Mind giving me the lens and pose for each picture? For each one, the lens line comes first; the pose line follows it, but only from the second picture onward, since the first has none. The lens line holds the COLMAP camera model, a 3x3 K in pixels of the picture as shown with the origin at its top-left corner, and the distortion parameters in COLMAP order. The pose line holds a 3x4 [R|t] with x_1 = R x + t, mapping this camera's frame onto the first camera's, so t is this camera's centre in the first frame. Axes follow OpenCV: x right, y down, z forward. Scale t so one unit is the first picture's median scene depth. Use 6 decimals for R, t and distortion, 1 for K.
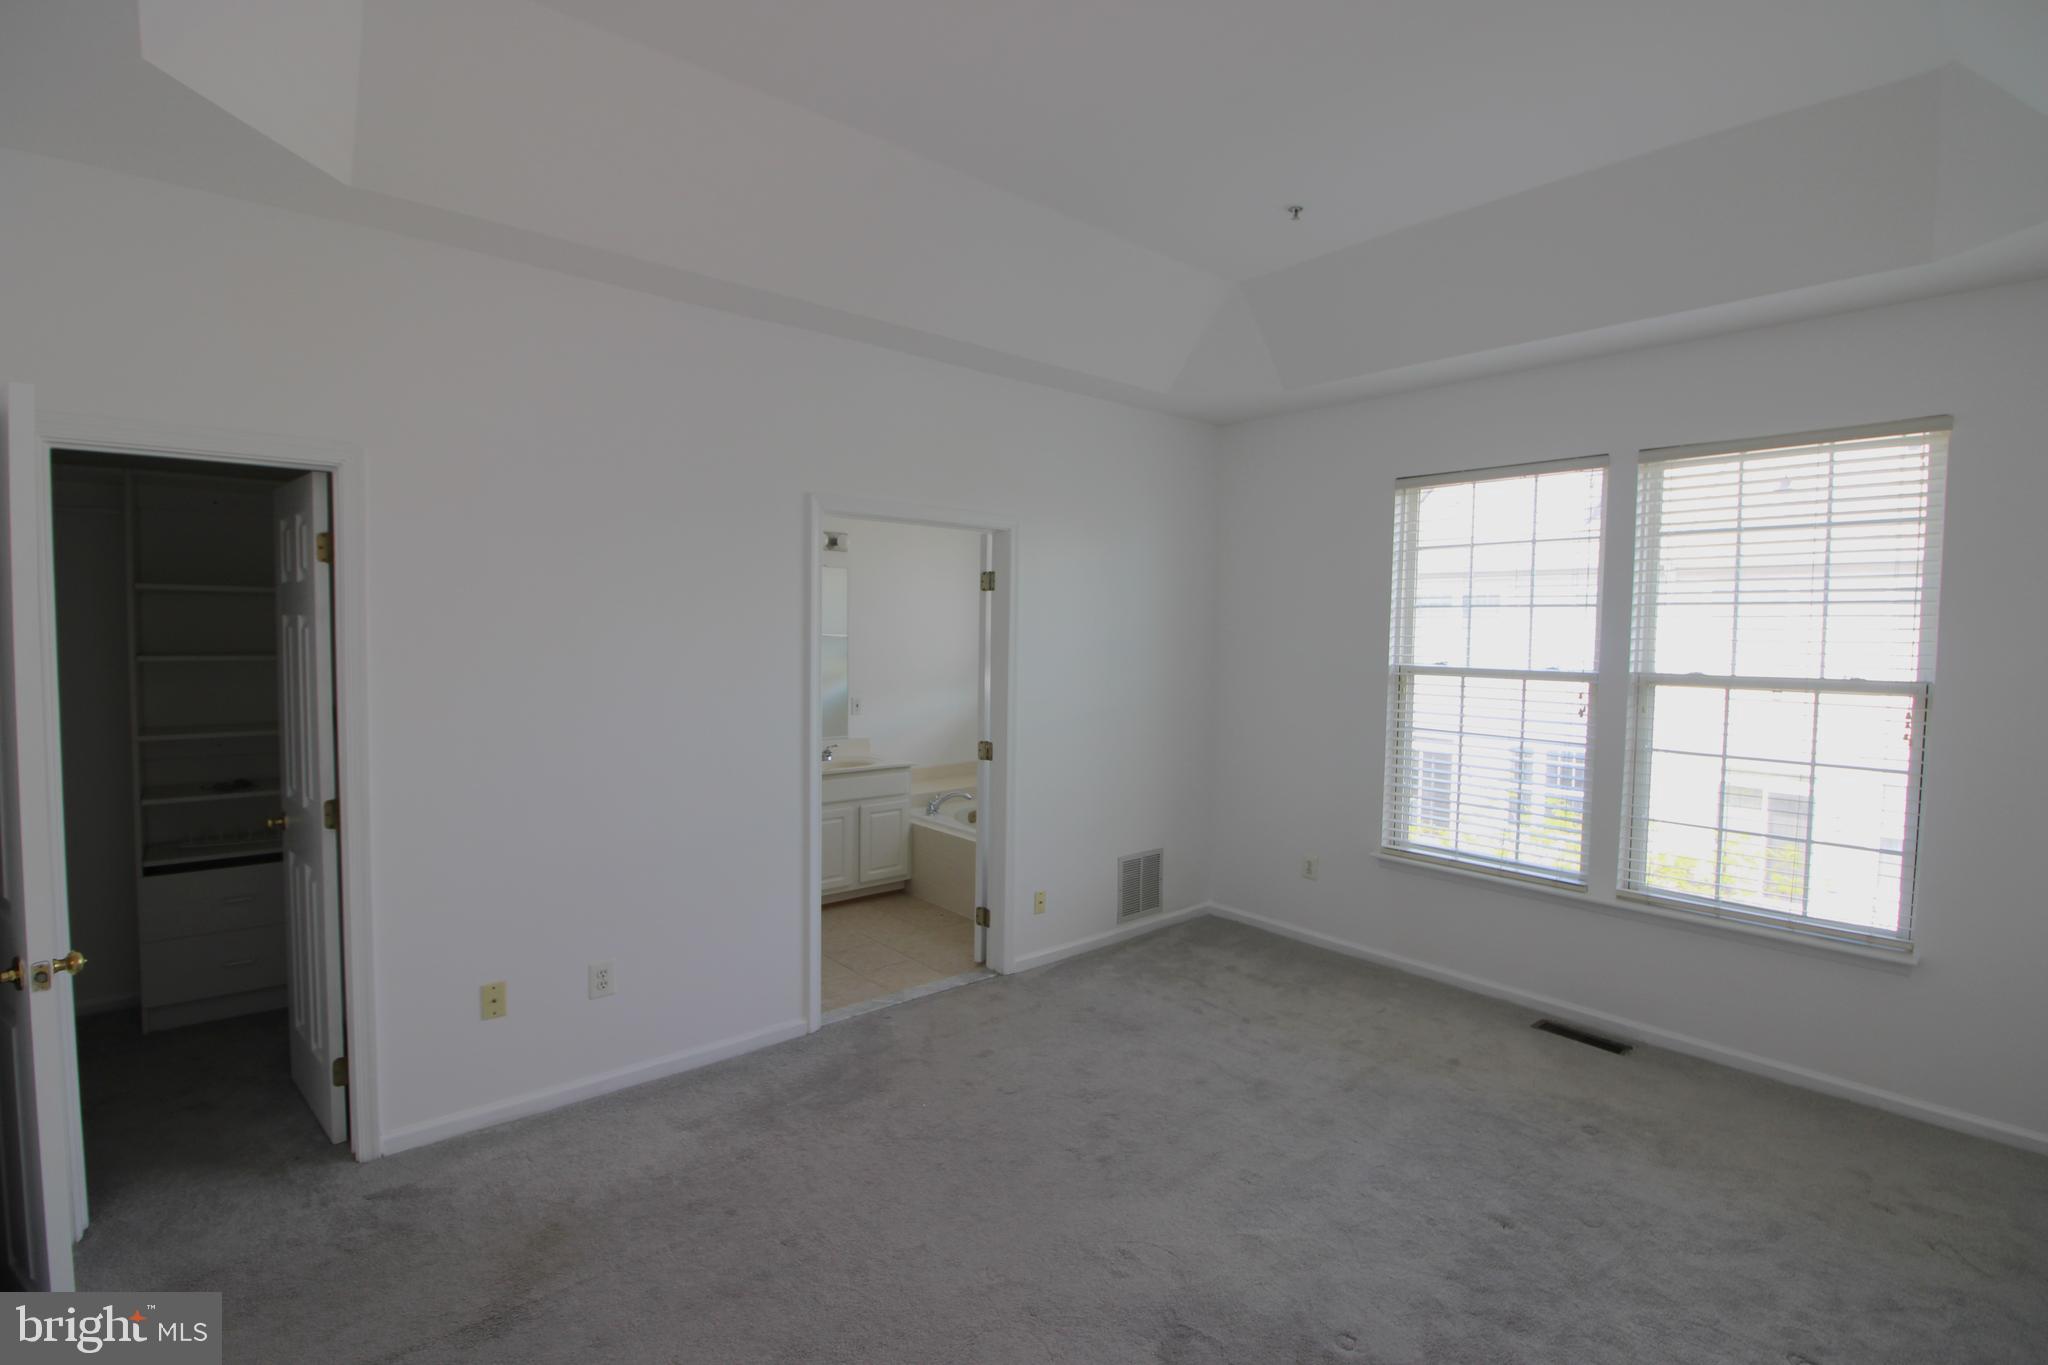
lens RADIAL K [[951.8, 0, 1029.8], [0, 951.8, 691.4], [0, 0, 1]] dist [0.000422, -0.000697]
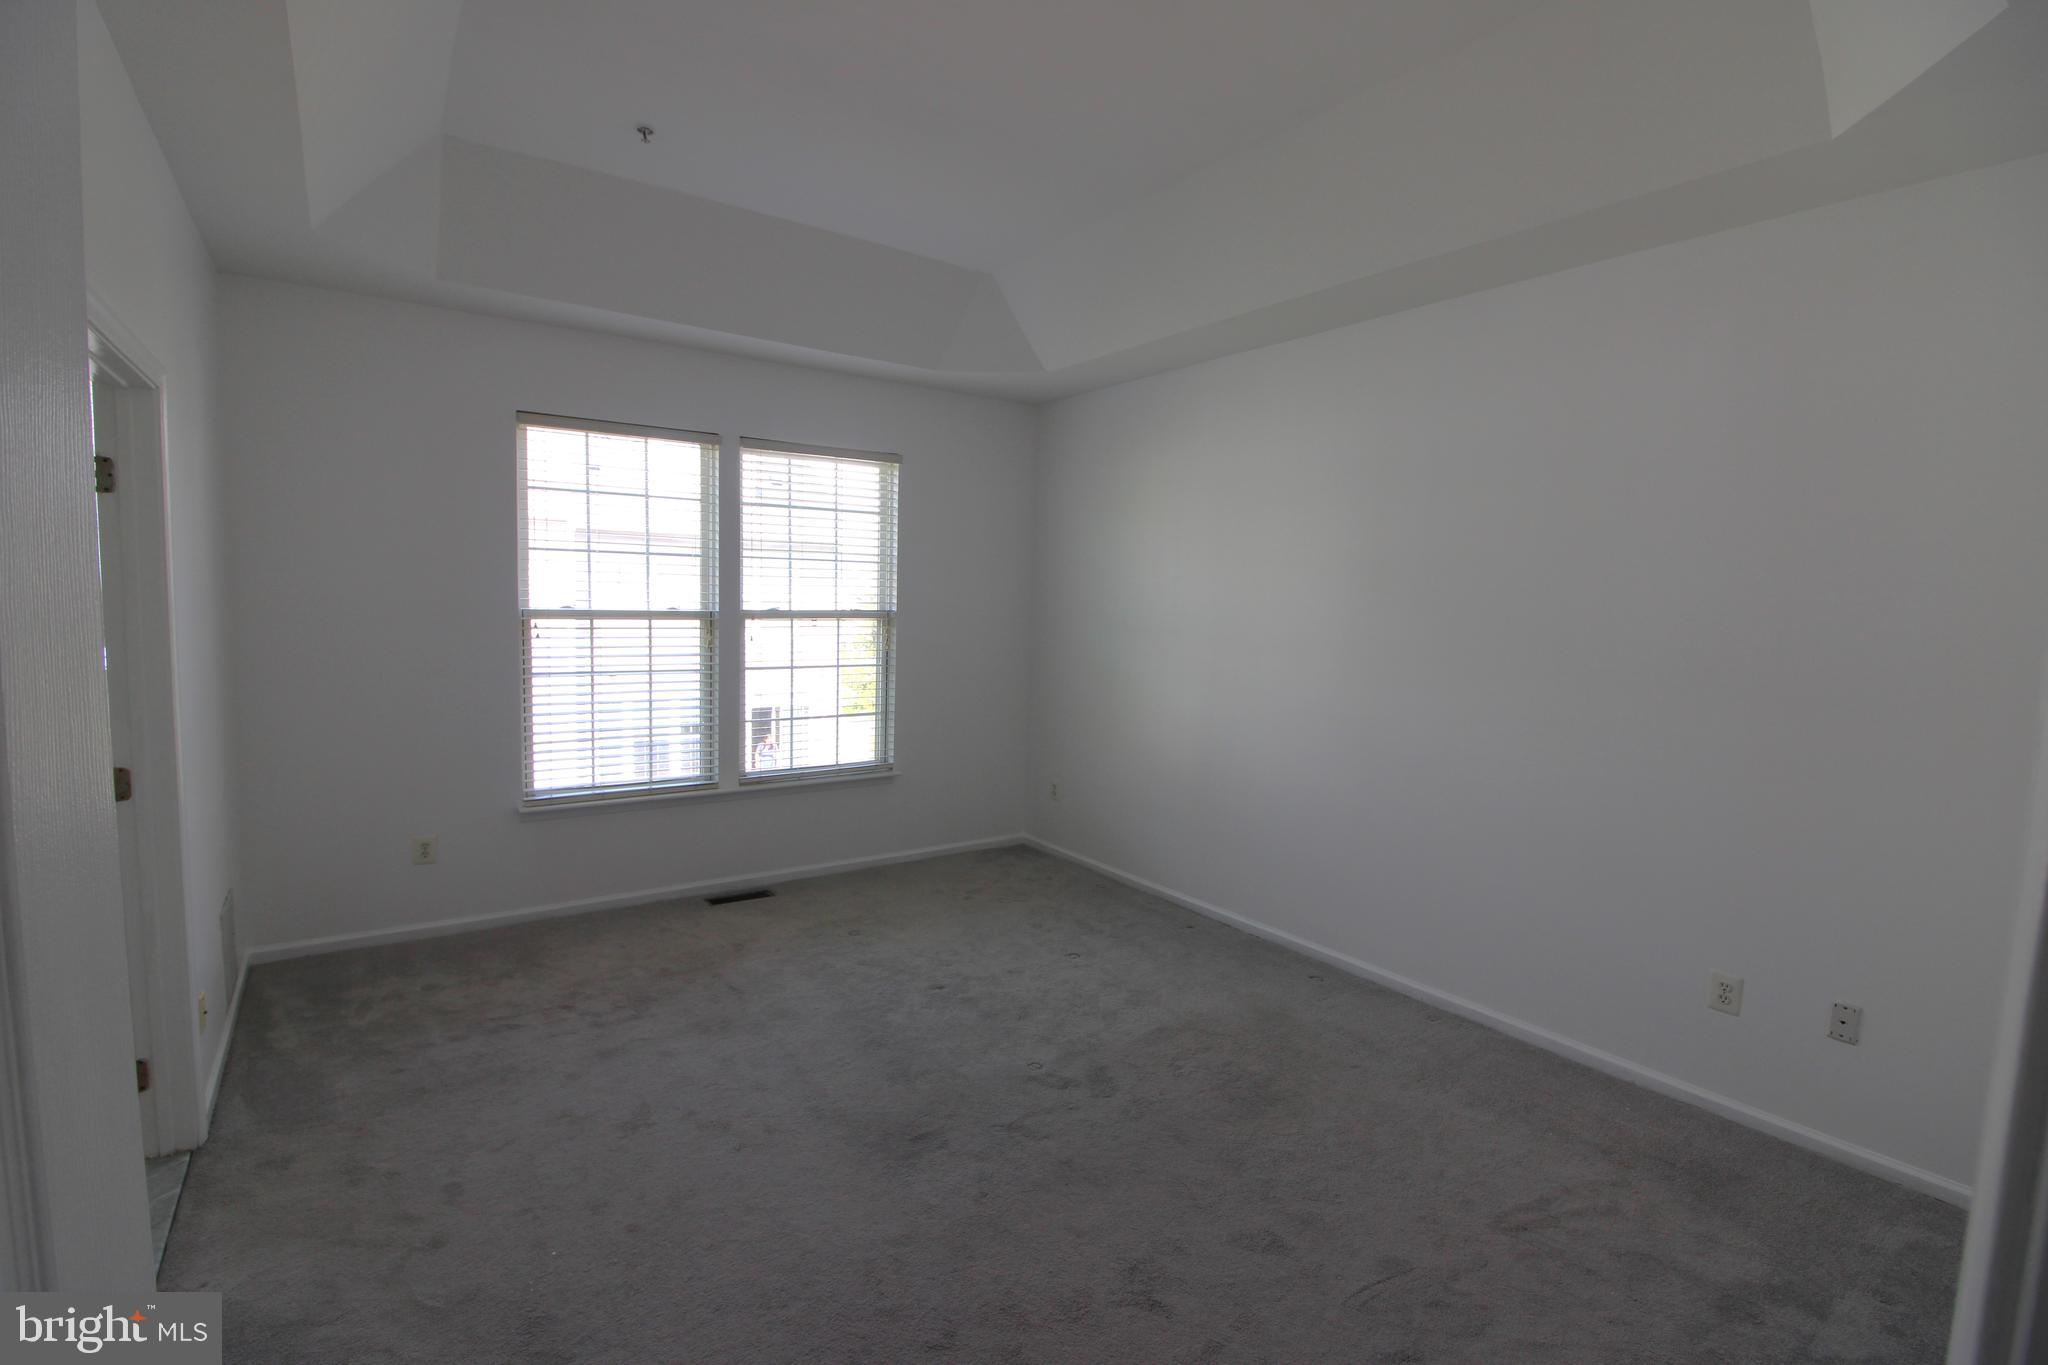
lens RADIAL K [[951.8, 0, 1011.8], [0, 951.8, 681.1], [0, 0, 1]] dist [0.000422, -0.000697]
pose [[0.120709, -0.103748, 0.987252, -0.582289], [0.042054, 0.994165, 0.099333, -0.035361], [-0.991797, 0.029527, 0.124368, 0.453390]]
